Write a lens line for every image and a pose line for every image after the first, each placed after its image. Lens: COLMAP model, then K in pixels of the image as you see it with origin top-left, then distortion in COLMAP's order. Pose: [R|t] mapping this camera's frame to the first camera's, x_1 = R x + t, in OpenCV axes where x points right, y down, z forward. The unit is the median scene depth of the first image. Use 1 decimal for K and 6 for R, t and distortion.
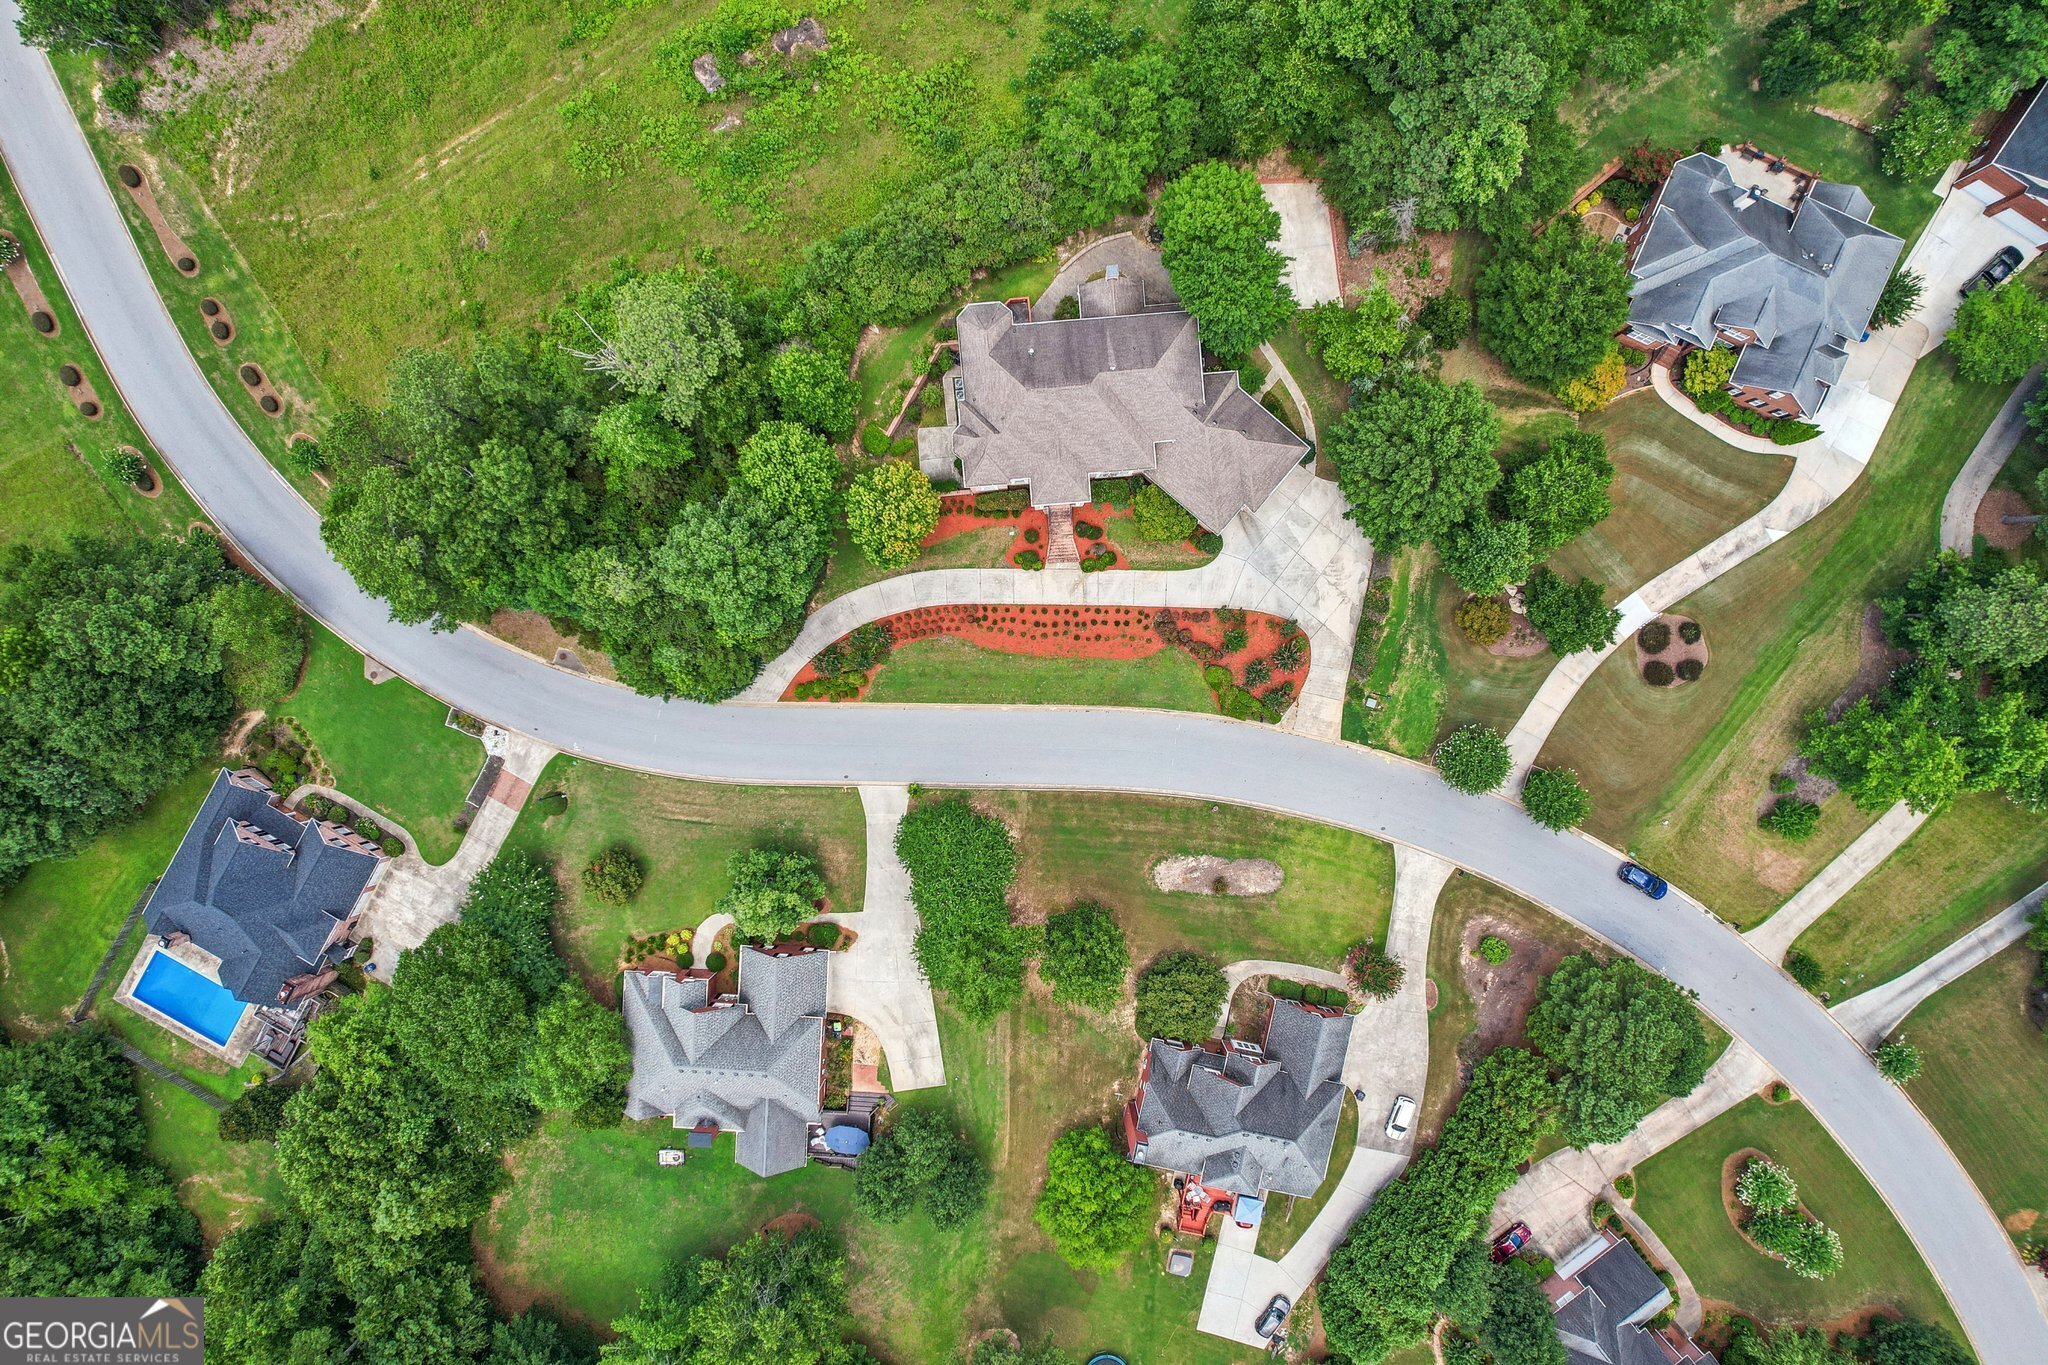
lens RADIAL K [[1319.1, 0, 1026.1], [0, 1319.1, 681.5], [0, 0, 1]] dist [-0.068999, 0.054959]
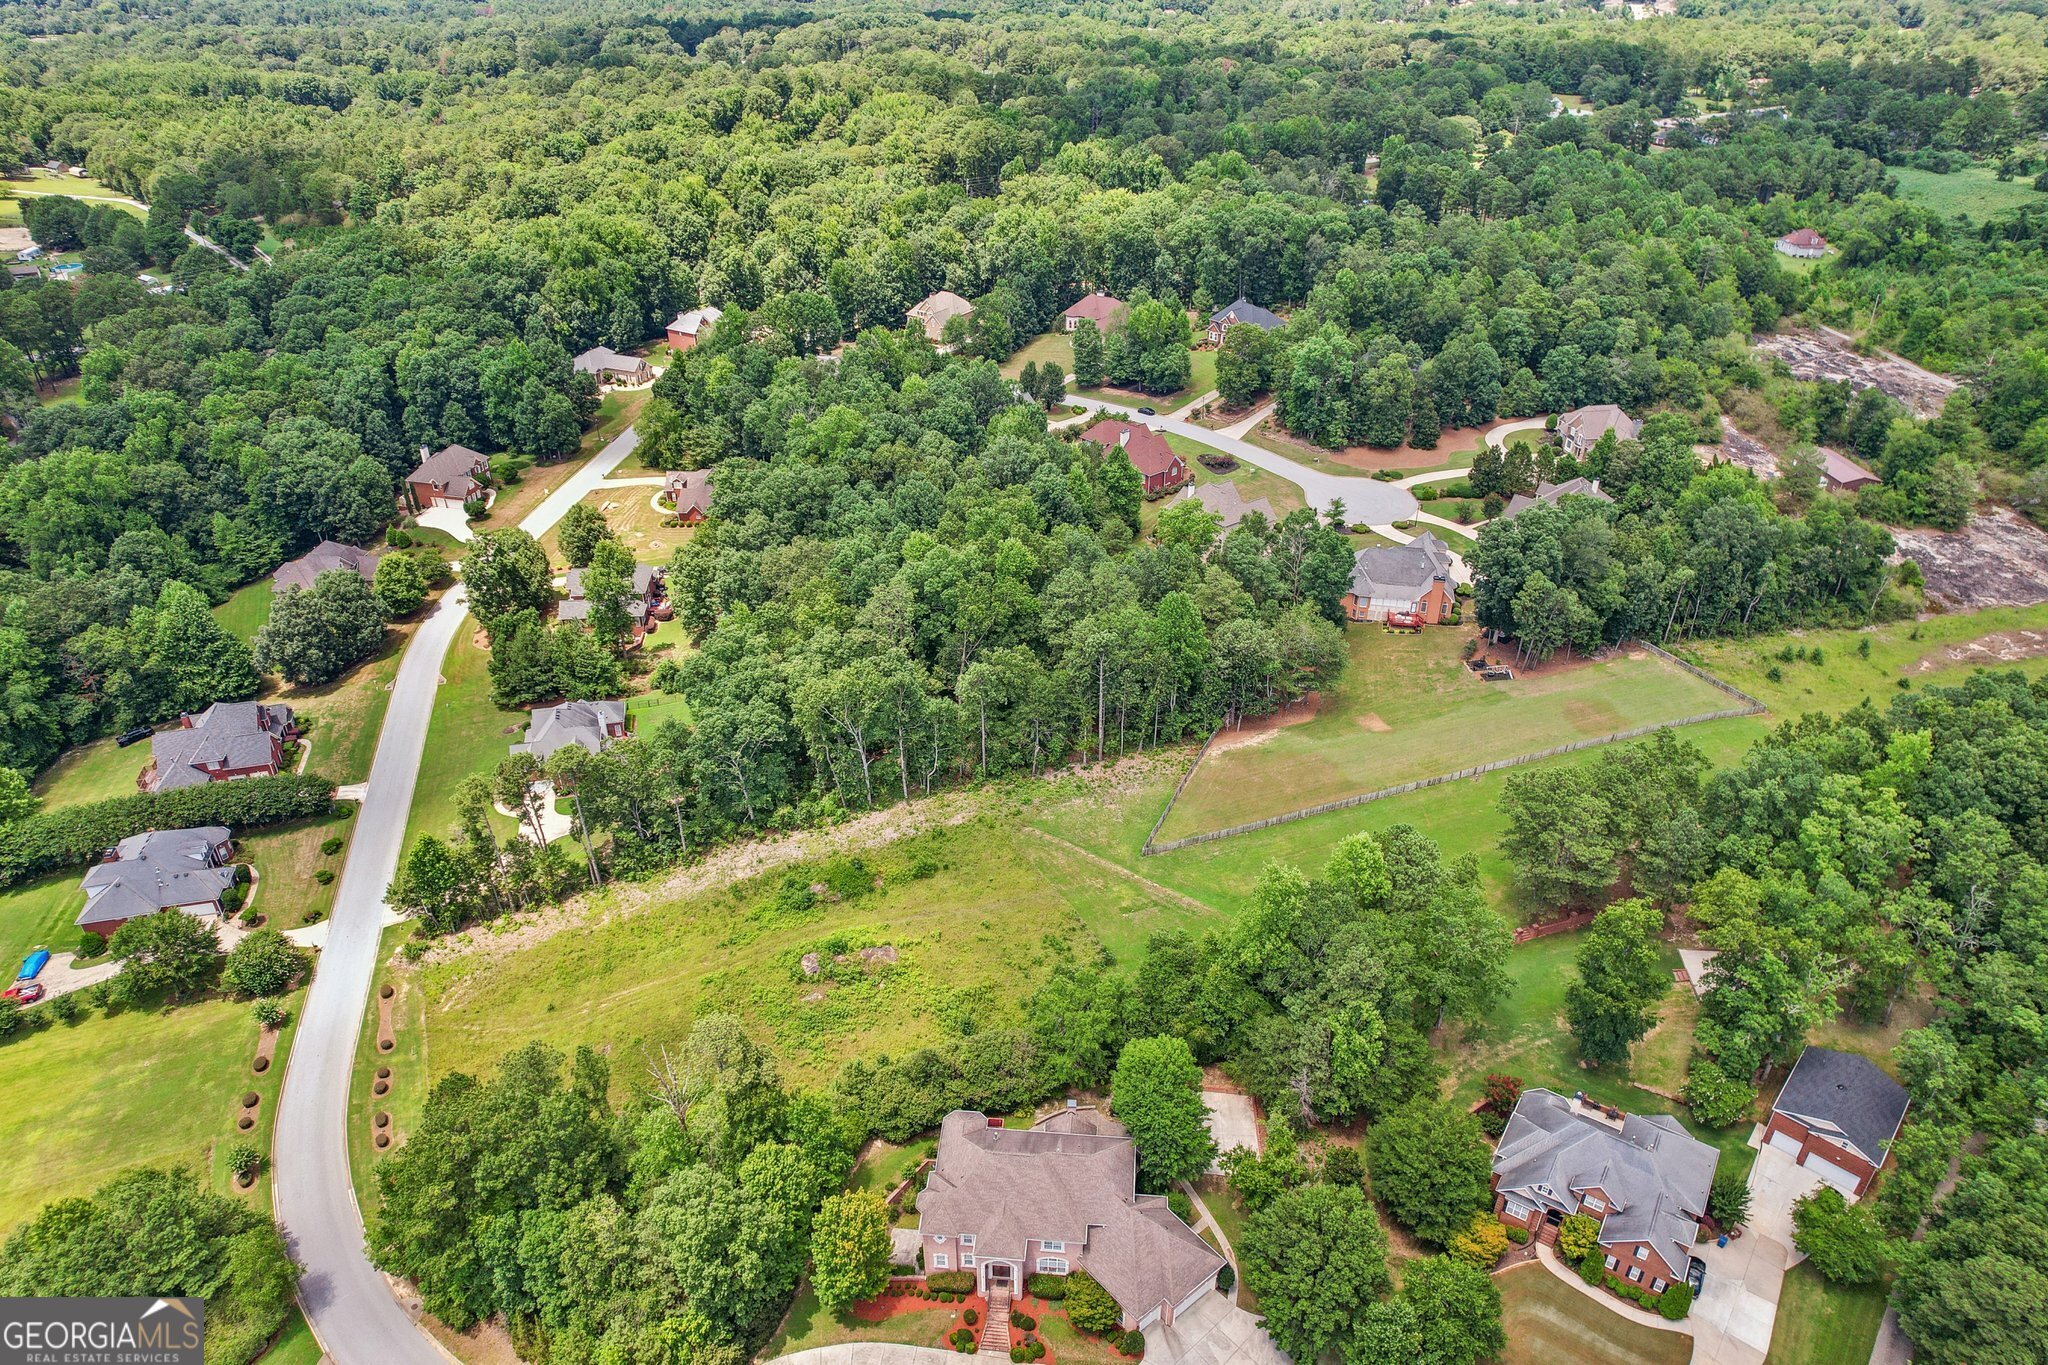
lens RADIAL K [[1319.1, 0, 1021.8], [0, 1319.1, 689.4], [0, 0, 1]] dist [-0.068999, 0.054959]
pose [[0.985907, 0.090378, -0.140780, 0.149338], [-0.167189, 0.502391, -0.848323, 0.529075], [-0.005943, 0.859904, 0.510421, 0.007934]]
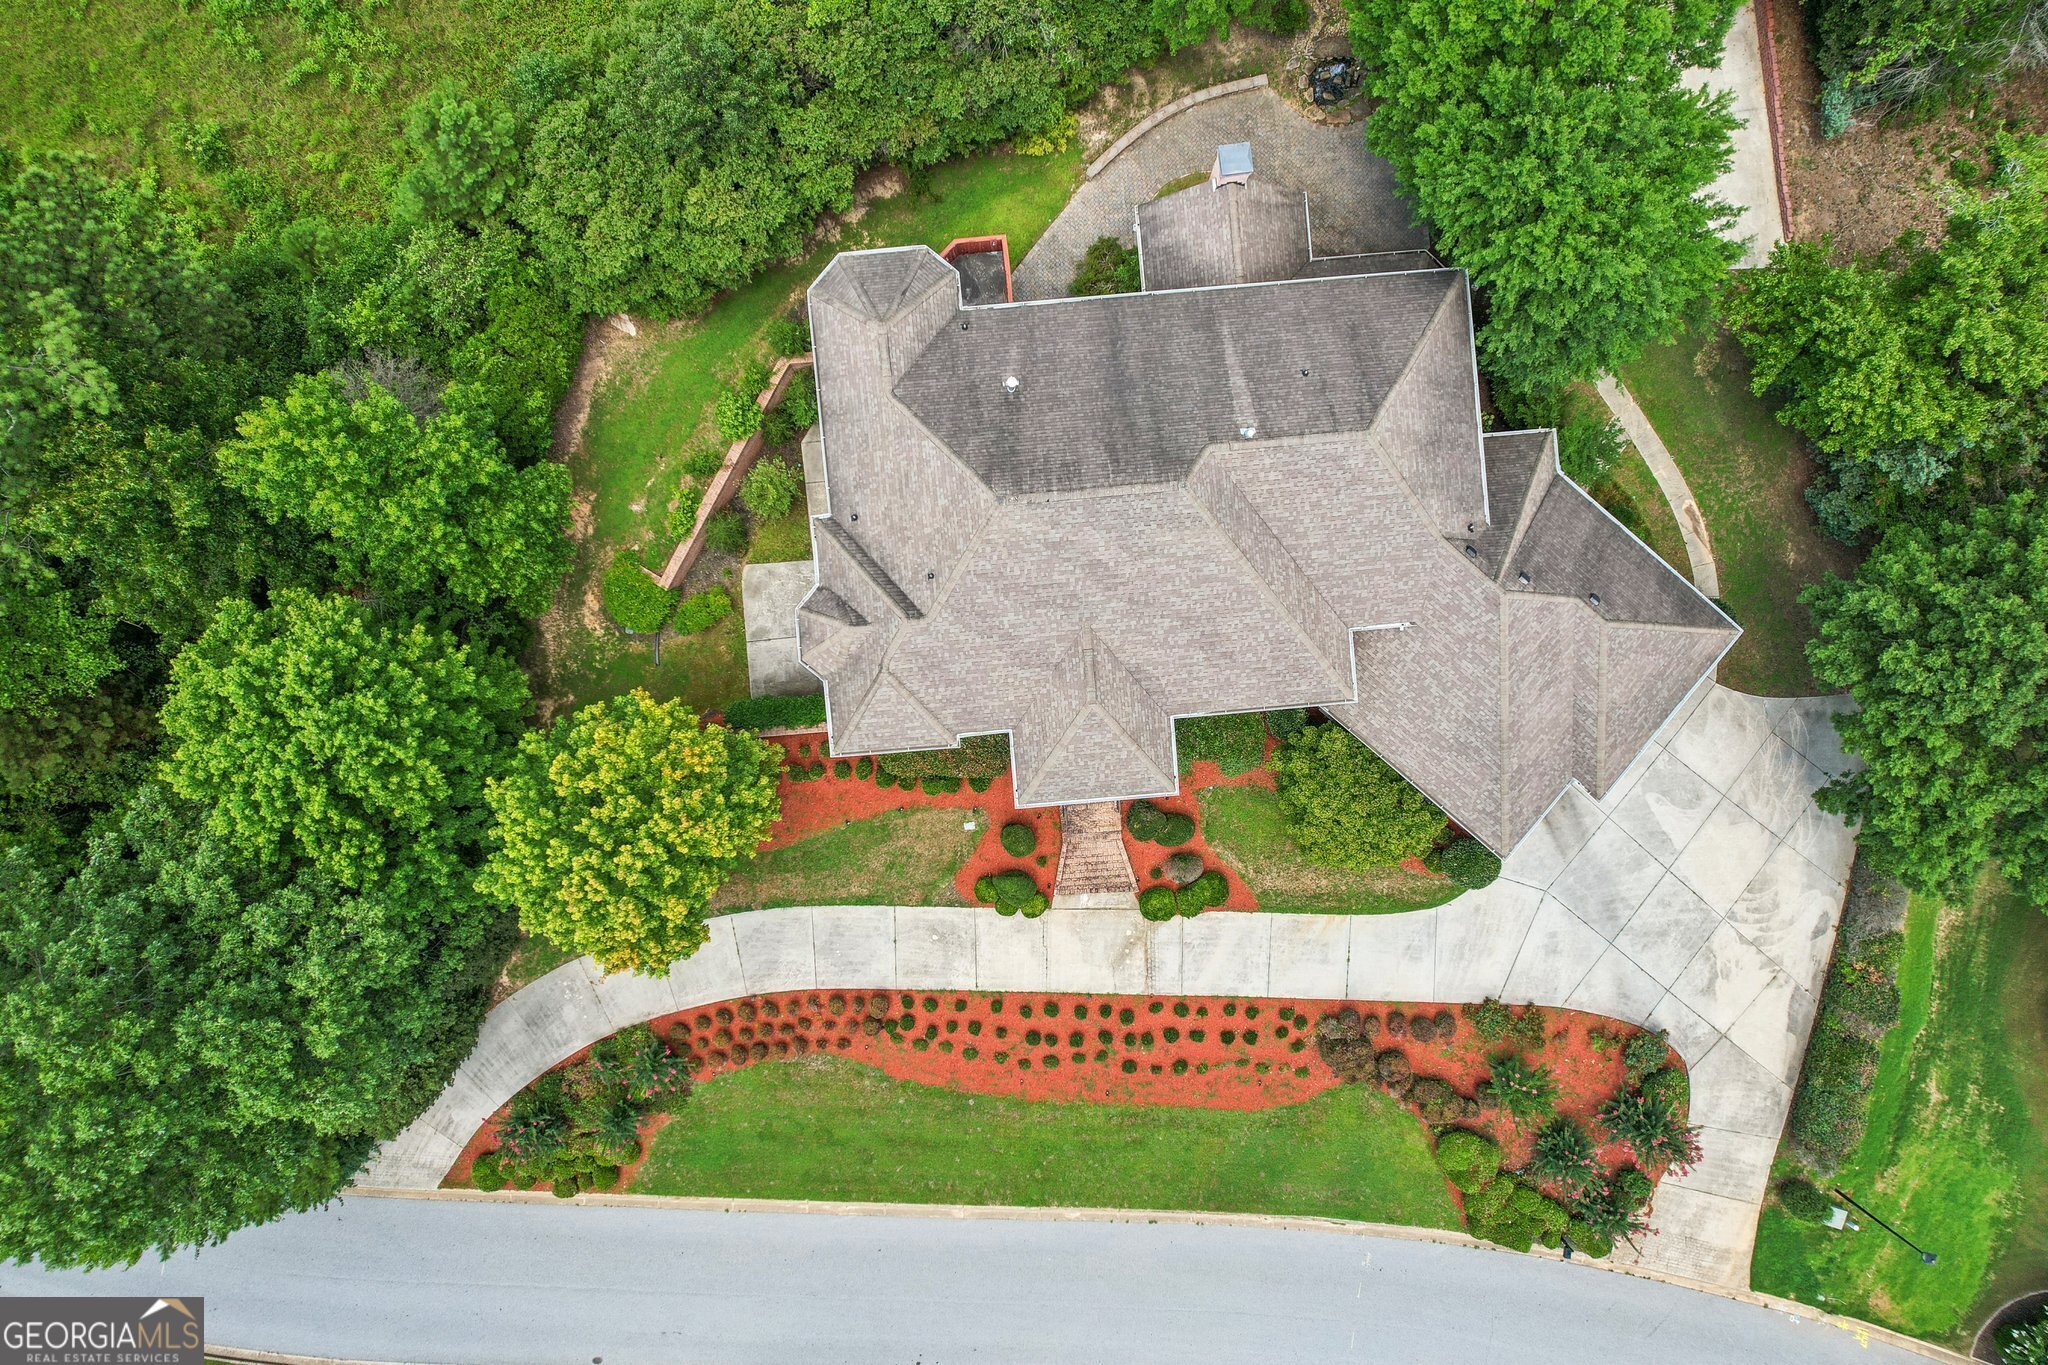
lens RADIAL K [[1319.1, 0, 1028.8], [0, 1319.1, 671.0], [0, 0, 1]] dist [-0.068999, 0.054959]
pose [[0.999985, -0.005336, 0.001082, 0.007041], [0.005345, 0.999950, -0.008413, -0.156998], [-0.001037, 0.008418, 0.999964, 0.594149]]
